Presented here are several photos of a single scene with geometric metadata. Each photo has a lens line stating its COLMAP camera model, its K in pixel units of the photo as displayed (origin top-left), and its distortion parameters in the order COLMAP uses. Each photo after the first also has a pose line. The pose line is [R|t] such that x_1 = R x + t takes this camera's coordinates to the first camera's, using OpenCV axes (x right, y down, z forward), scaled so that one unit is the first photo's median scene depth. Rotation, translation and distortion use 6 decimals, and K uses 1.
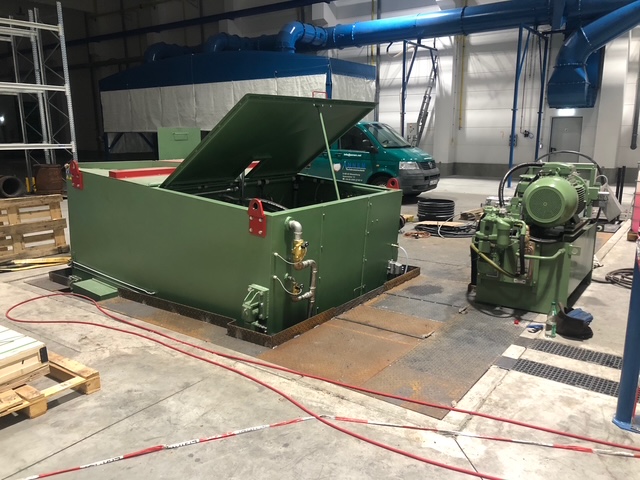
lens RADIAL K [[525.7, 0, 320.9], [0, 525.7, 239.8], [0, 0, 1]] dist [0.044851, -0.038996]
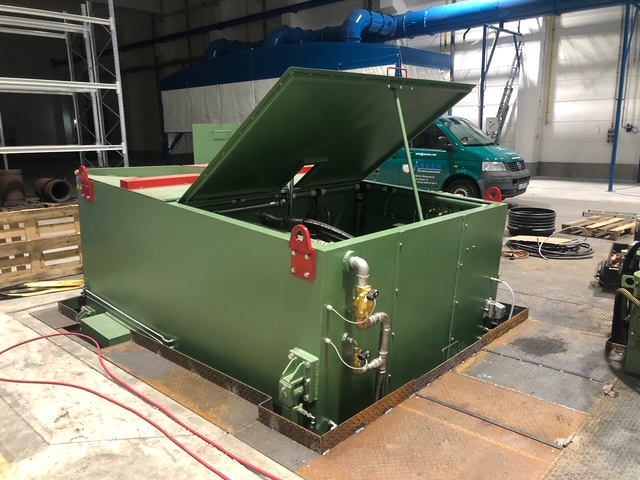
lens RADIAL K [[525.7, 0, 321.5], [0, 525.7, 242.6], [0, 0, 1]] dist [0.044851, -0.038996]
pose [[0.992924, 0.013194, -0.118013, -0.011245], [-0.012349, 0.999893, 0.007892, -0.037819], [0.118105, -0.006379, 0.992981, 0.210100]]
